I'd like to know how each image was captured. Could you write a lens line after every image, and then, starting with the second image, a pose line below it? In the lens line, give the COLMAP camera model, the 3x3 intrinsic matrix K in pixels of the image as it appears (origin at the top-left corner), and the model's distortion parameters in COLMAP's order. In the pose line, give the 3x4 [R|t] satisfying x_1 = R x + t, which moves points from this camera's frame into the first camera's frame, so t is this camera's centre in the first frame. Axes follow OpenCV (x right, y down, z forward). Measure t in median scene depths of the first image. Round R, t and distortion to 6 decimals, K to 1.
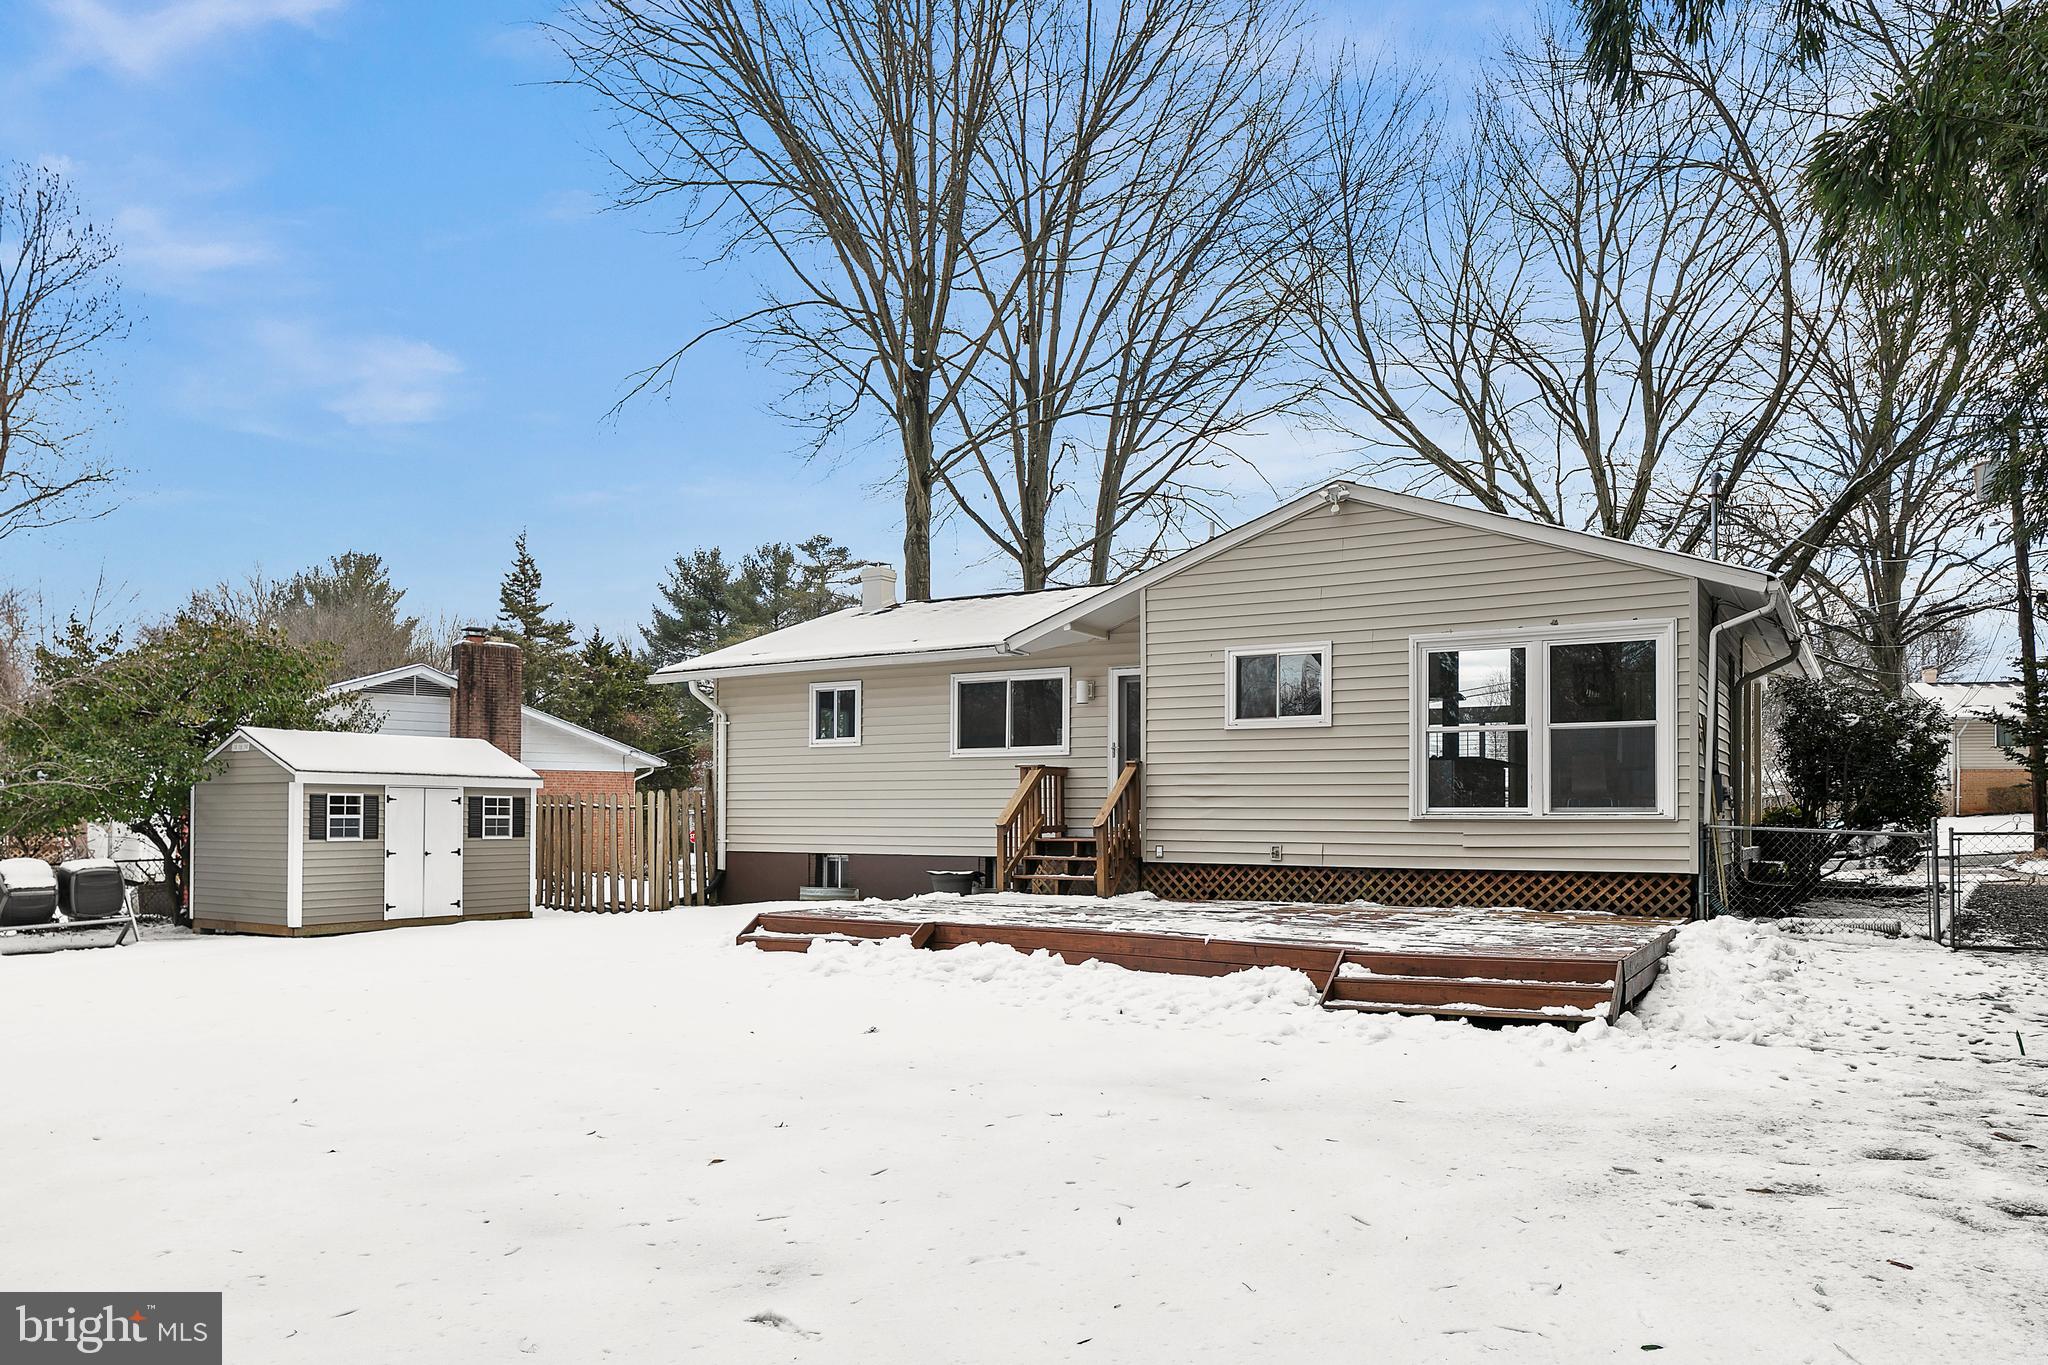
lens RADIAL K [[1388.3, 0, 1024.8], [0, 1388.3, 726.5], [0, 0, 1]] dist [-0.006620, 0.003453]
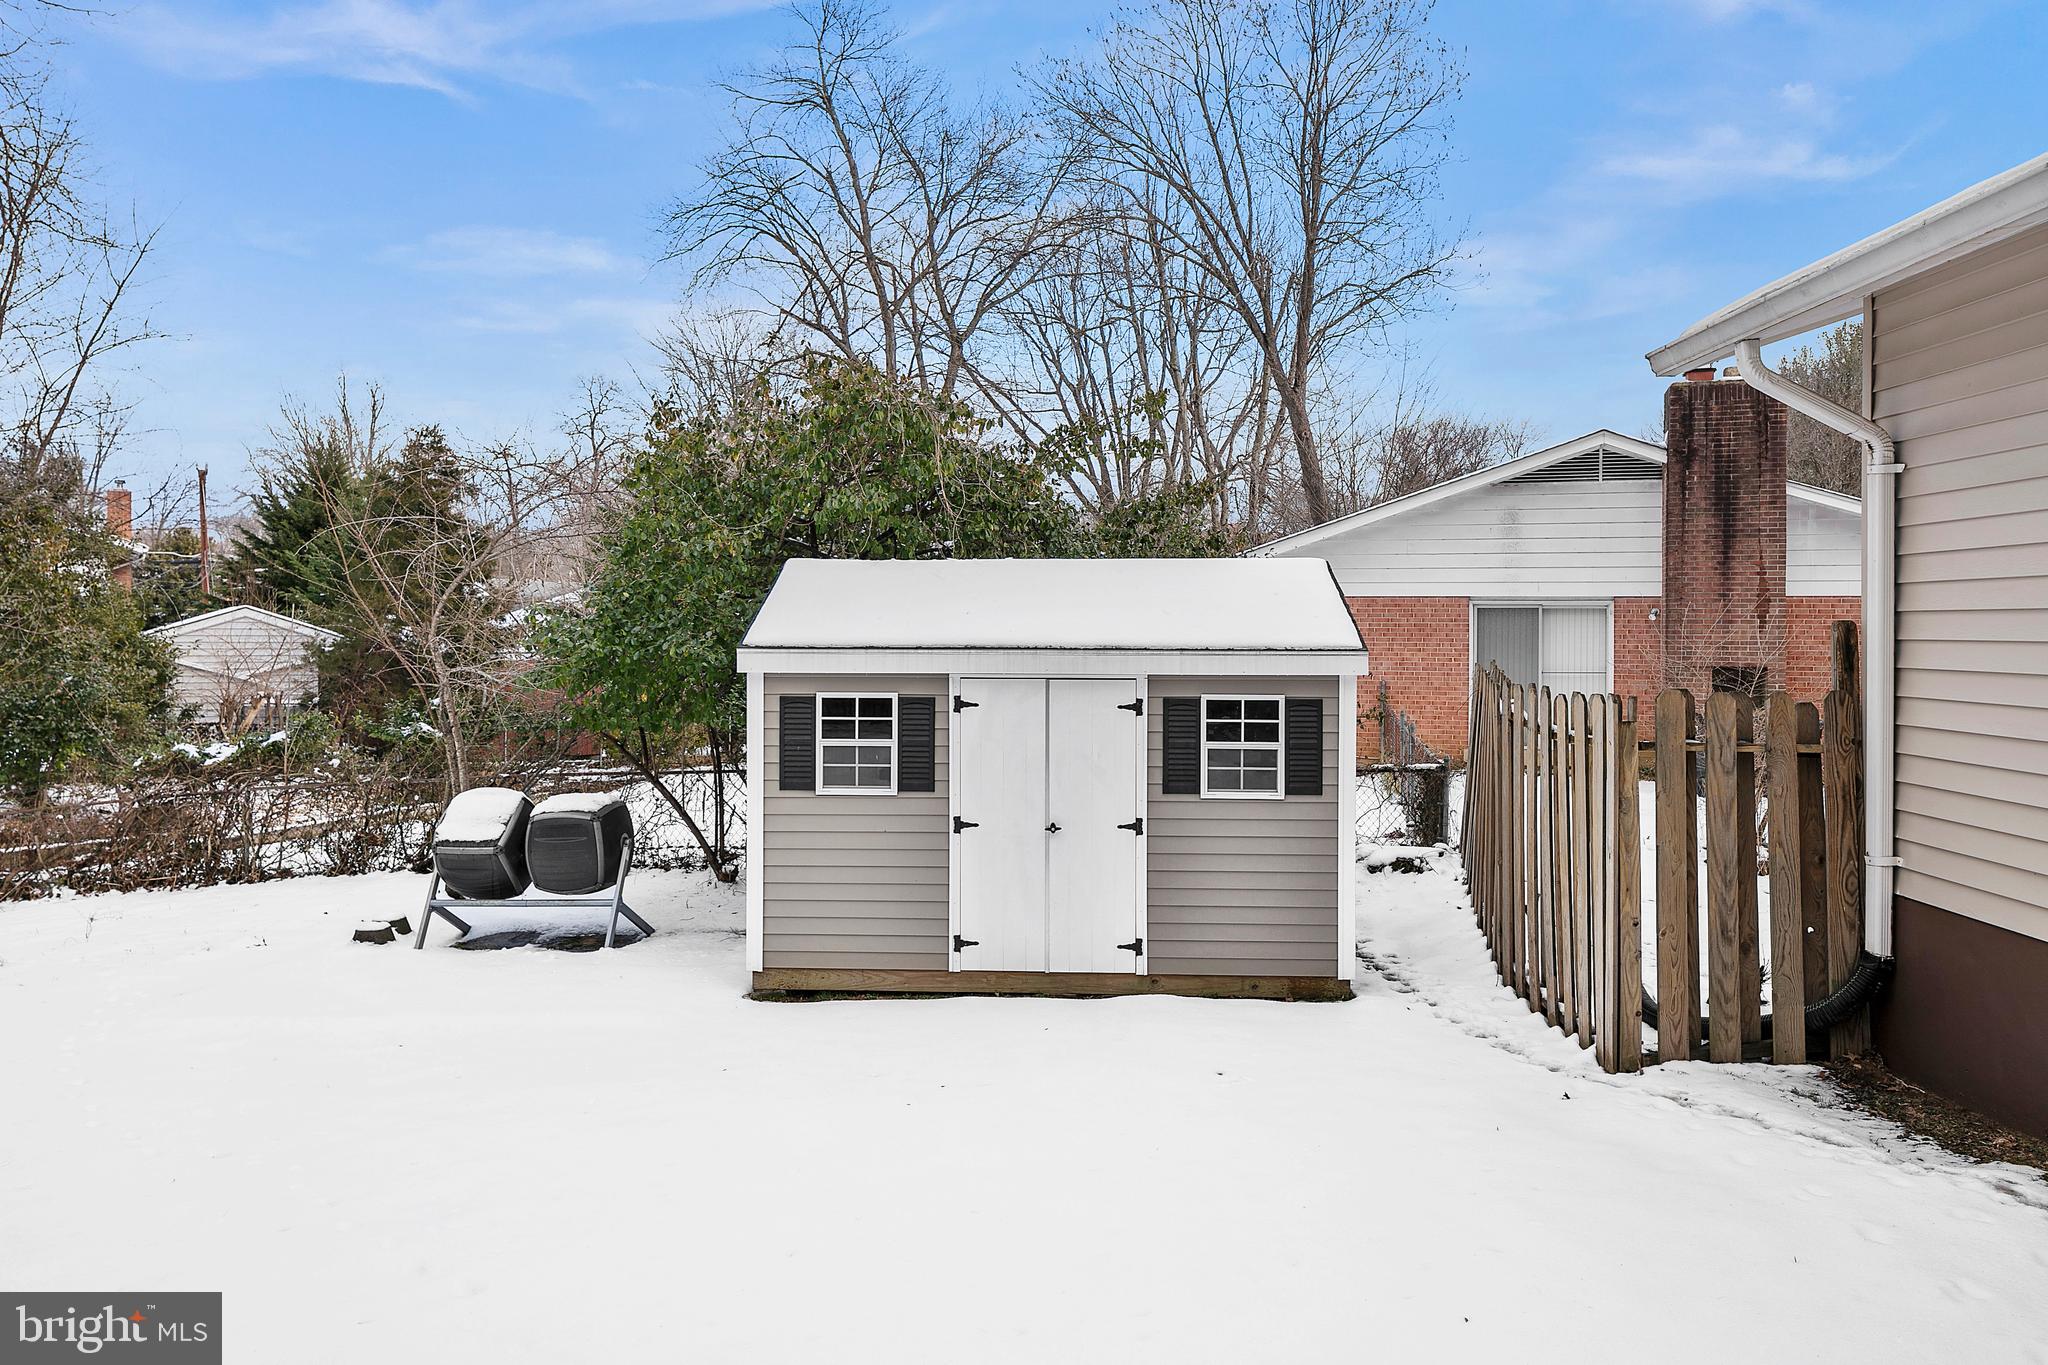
lens RADIAL K [[1393.5, 0, 1000.4], [0, 1393.5, 628.7], [0, 0, 1]] dist [-0.010042, -0.001709]
pose [[0.493248, 0.002250, -0.869886, -0.055690], [0.054606, 0.997944, 0.033544, 0.012917], [0.868173, -0.064046, 0.492111, 0.766715]]
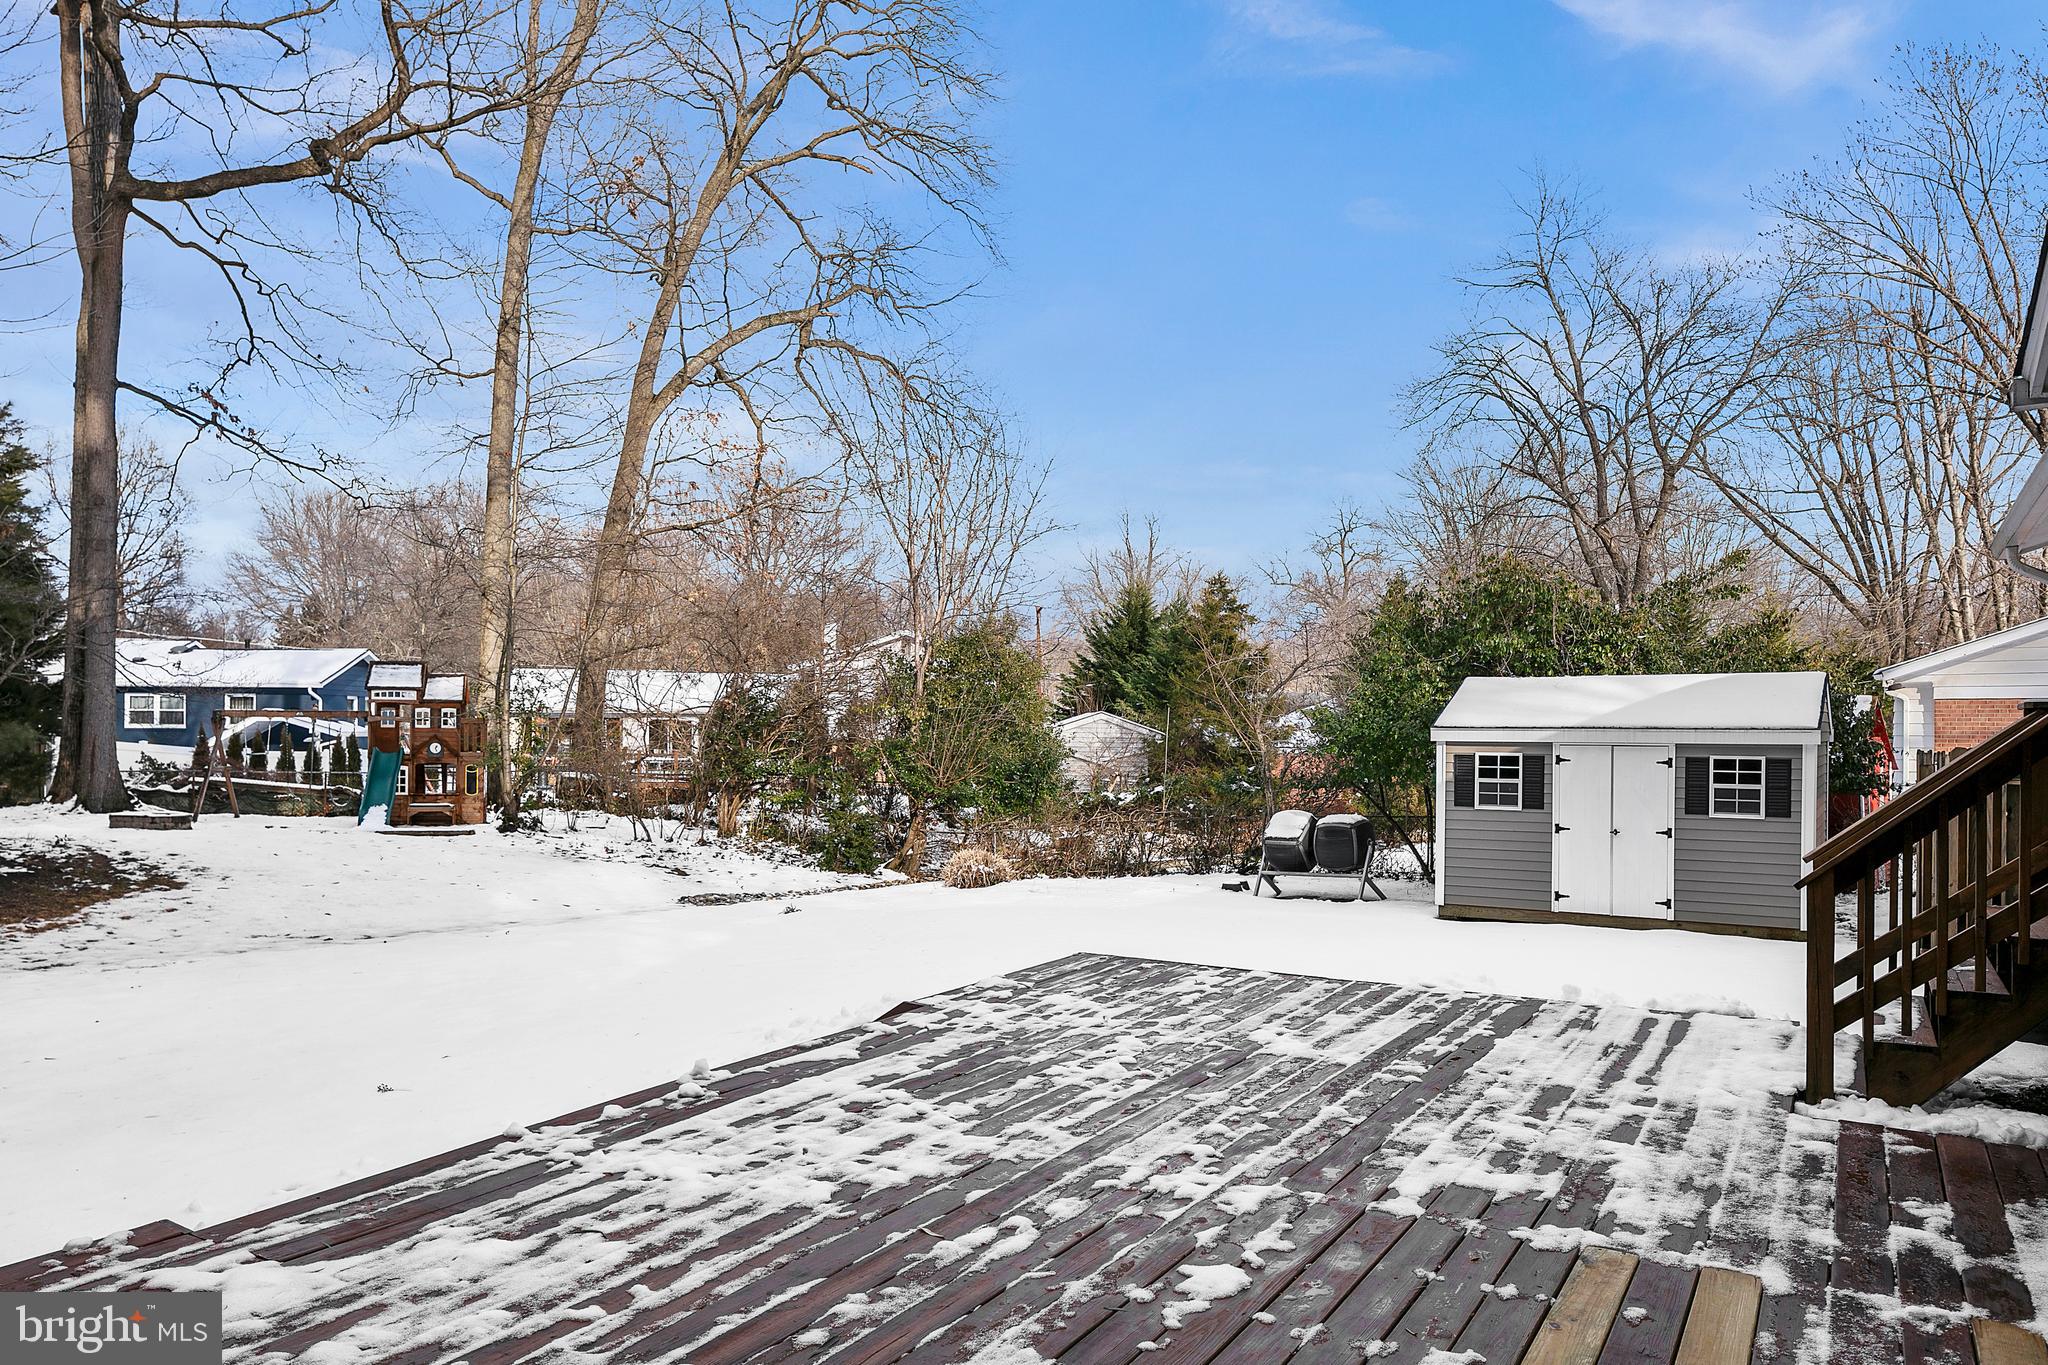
lens RADIAL K [[1388.3, 0, 1024.8], [0, 1388.3, 726.5], [0, 0, 1]] dist [-0.006620, 0.003453]
pose [[0.006688, -0.004388, -0.999968, 0.322773], [0.058157, 0.998299, -0.003992, 0.018127], [0.998285, -0.058128, 0.006932, 0.670448]]
